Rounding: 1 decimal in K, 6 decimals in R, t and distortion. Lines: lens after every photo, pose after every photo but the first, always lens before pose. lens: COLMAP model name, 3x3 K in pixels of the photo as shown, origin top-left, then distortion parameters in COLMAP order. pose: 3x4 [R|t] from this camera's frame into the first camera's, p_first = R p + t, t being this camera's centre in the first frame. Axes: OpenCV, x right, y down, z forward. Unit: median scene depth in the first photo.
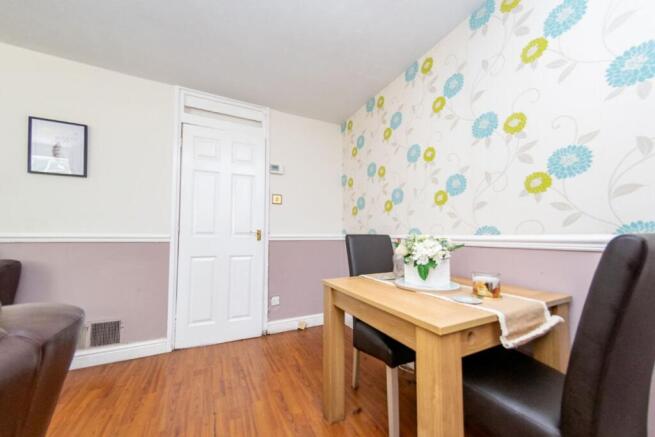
lens RADIAL K [[244.6, 0, 327.6], [0, 244.6, 224.1], [0, 0, 1]] dist [0.016495, 0.000114]
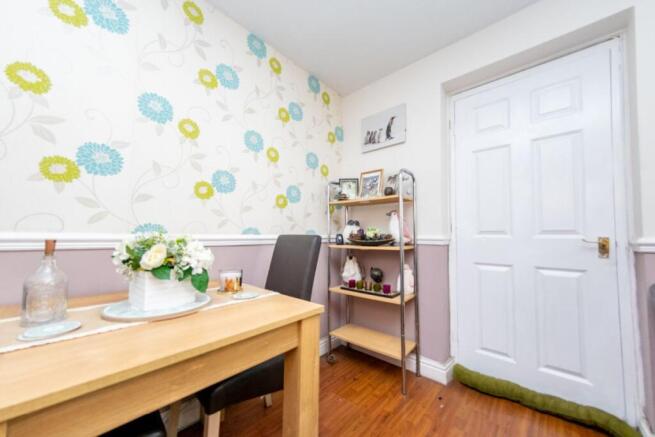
lens RADIAL K [[239.7, 0, 323.3], [0, 239.7, 226.6], [0, 0, 1]] dist [0.001681, -0.000062]
pose [[-0.371667, 0.029897, 0.927885, -0.255215], [-0.053571, 0.997125, -0.053586, 0.022193], [-0.926819, -0.069624, -0.368997, 0.527324]]
